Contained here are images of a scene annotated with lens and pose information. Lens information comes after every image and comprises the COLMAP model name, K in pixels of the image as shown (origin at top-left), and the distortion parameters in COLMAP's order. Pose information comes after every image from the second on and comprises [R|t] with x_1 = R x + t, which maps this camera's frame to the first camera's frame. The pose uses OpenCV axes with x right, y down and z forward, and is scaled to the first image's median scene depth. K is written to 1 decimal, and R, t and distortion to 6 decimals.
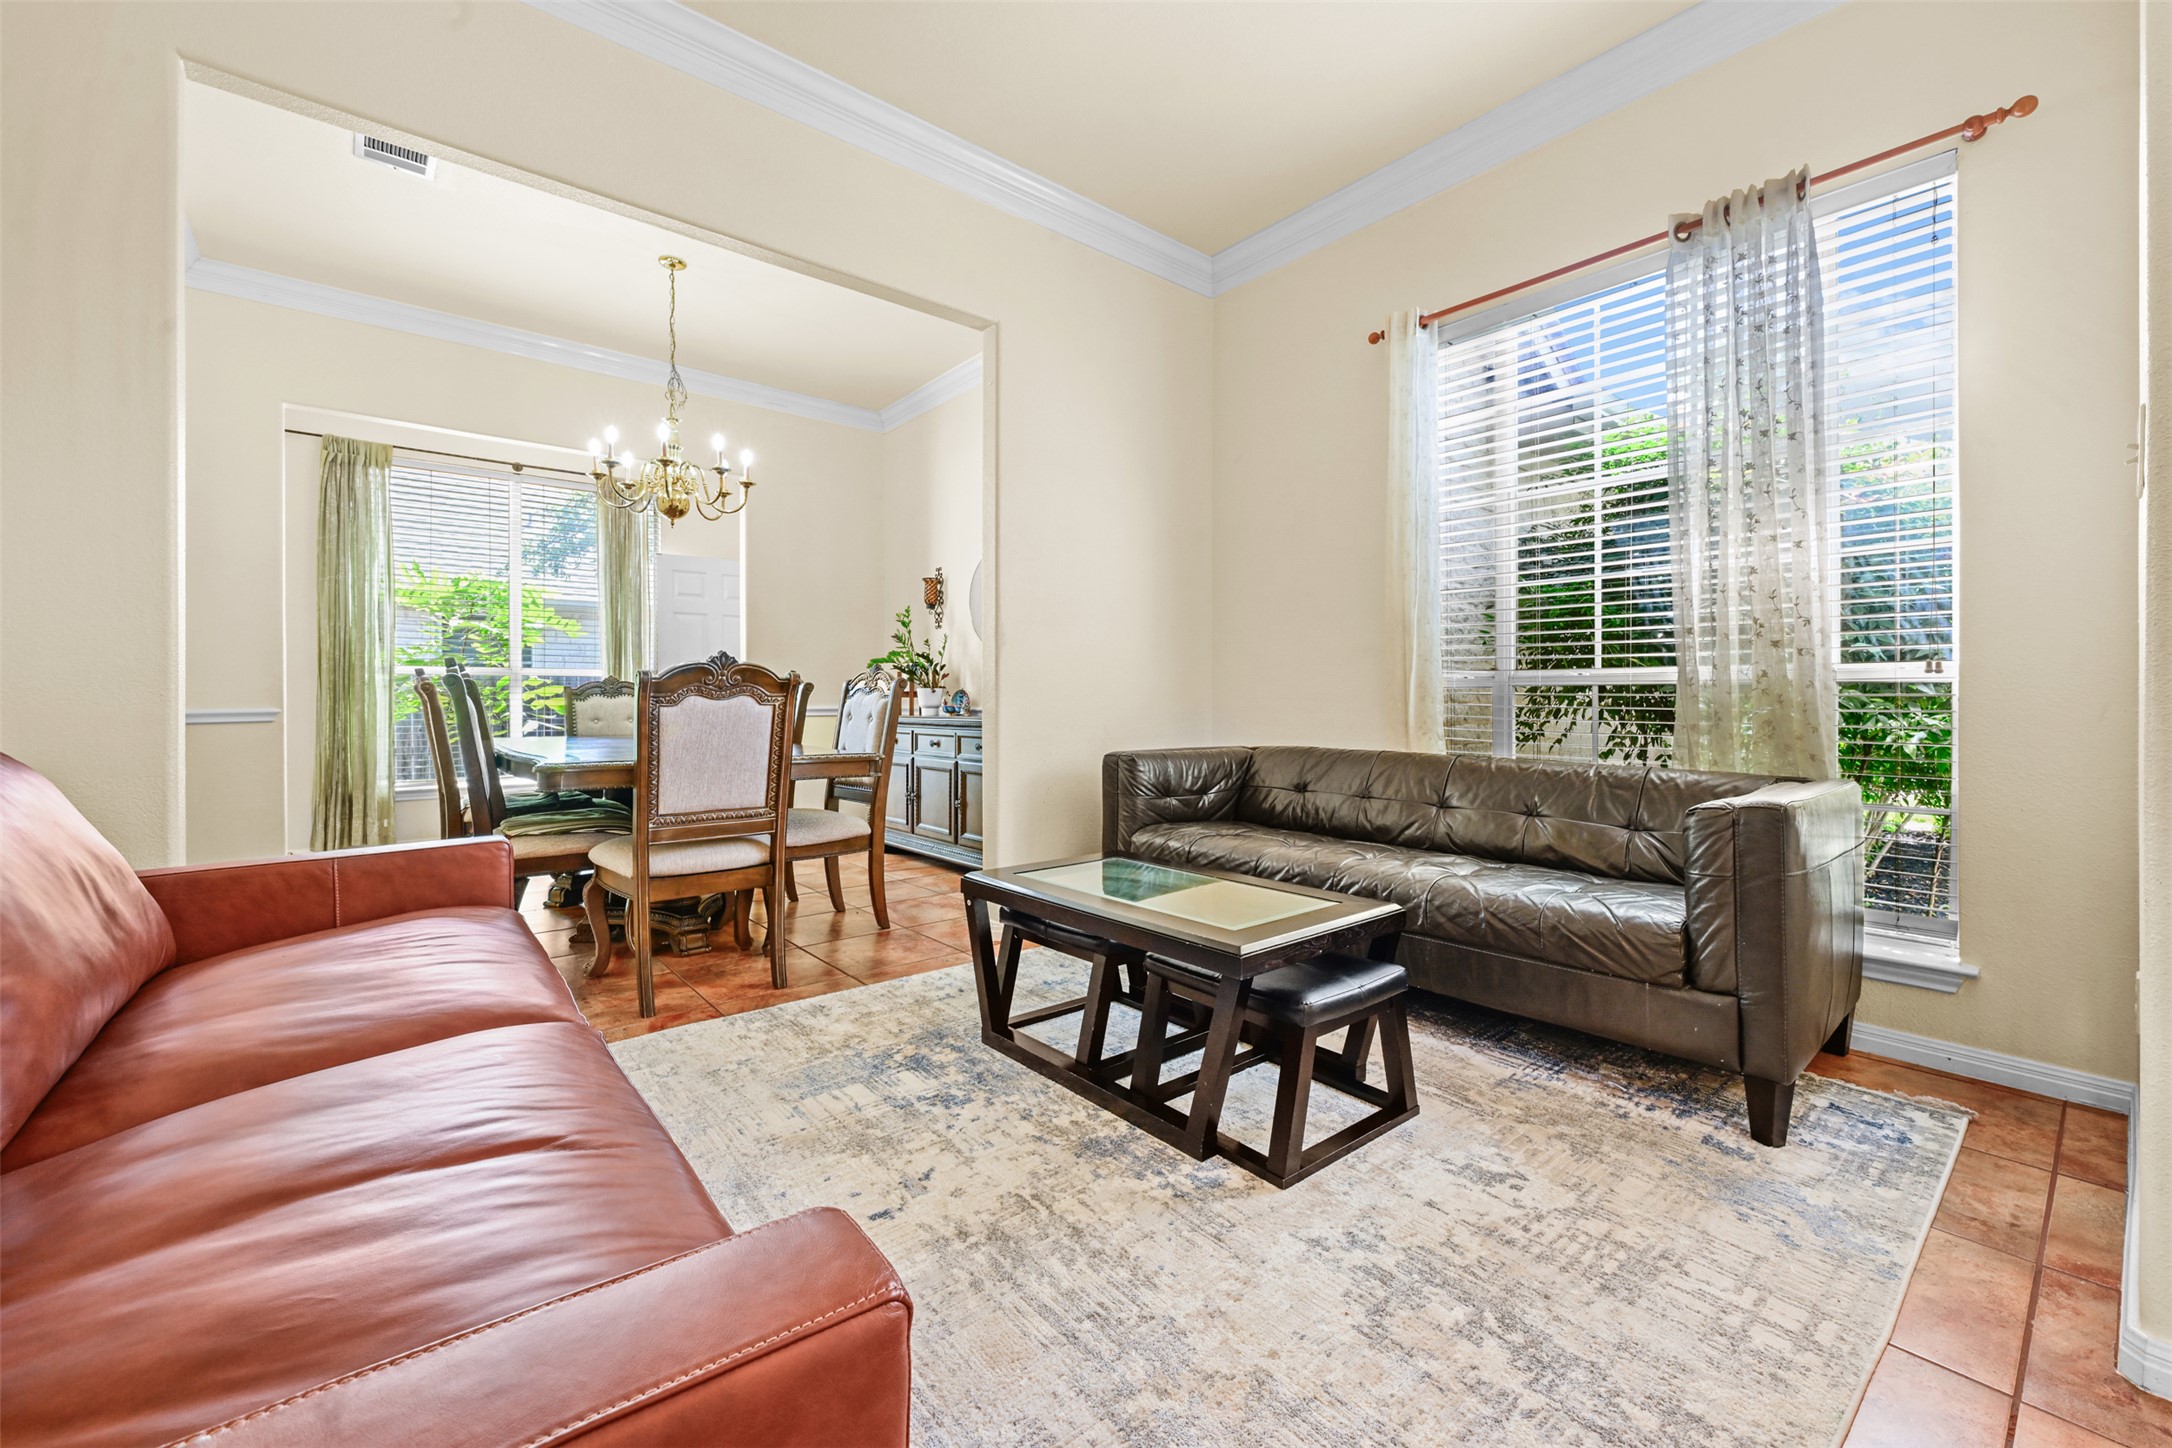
lens RADIAL K [[857.0, 0, 1089.8], [0, 857.0, 702.4], [0, 0, 1]] dist [-0.001155, 0.000643]
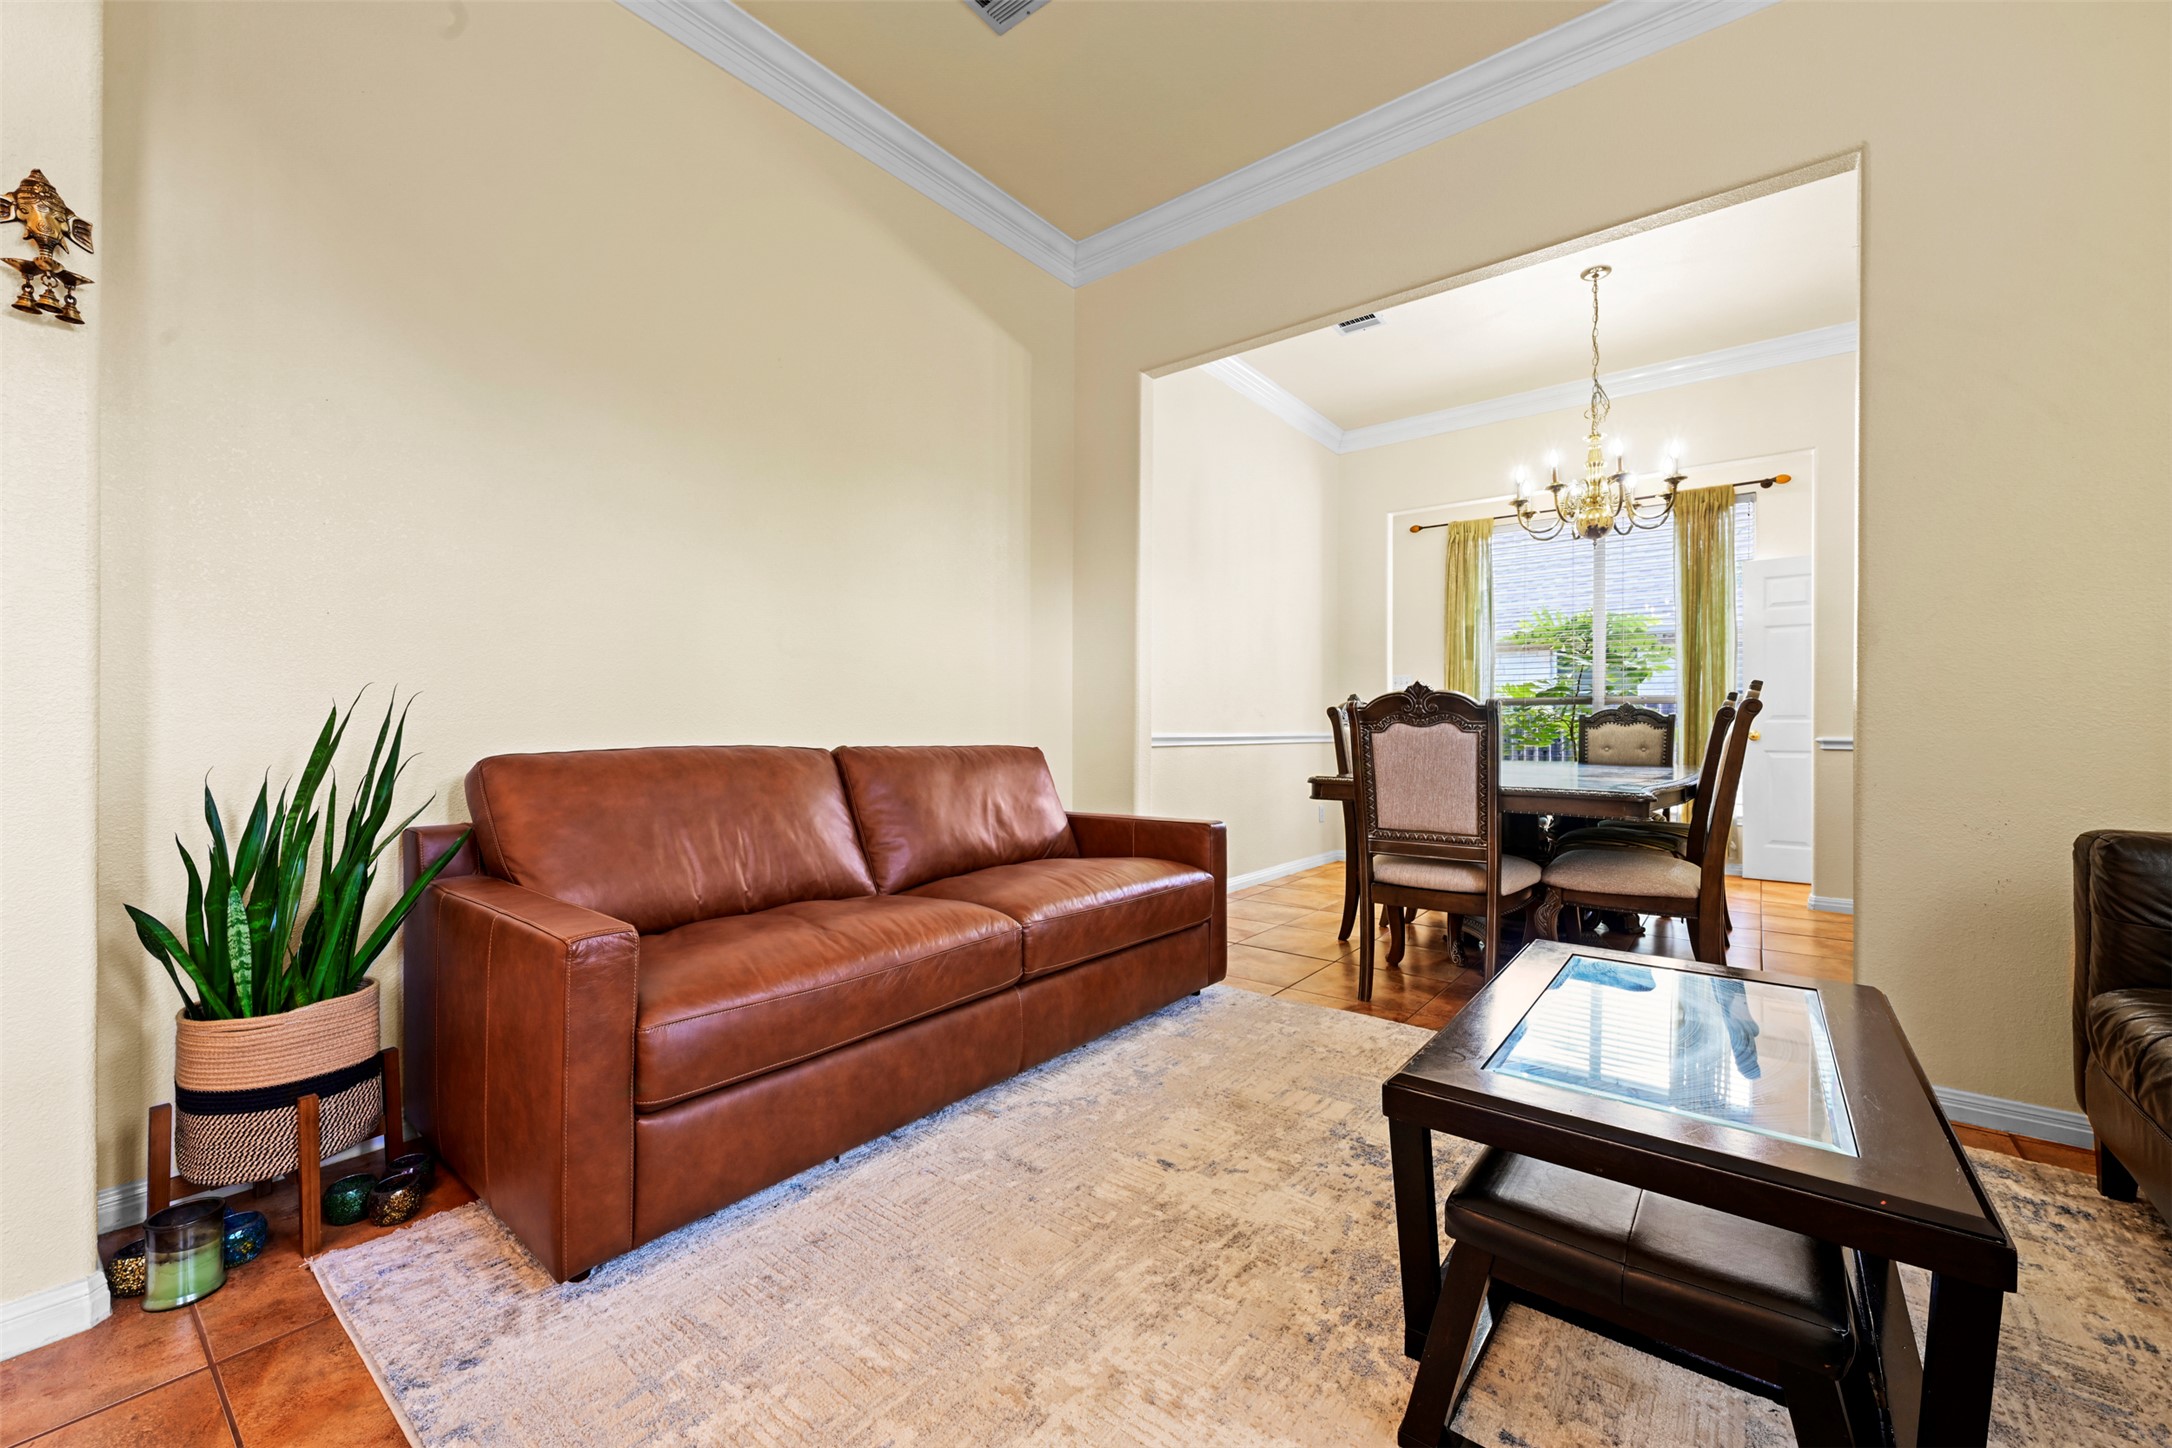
lens RADIAL K [[857.0, 0, 1086.9], [0, 857.0, 728.4], [0, 0, 1]] dist [-0.001155, 0.000643]
pose [[0.205017, 0.002488, -0.978755, 0.520665], [-0.005183, 0.999986, 0.001456, -0.000536], [0.978745, 0.004774, 0.205027, 0.381309]]
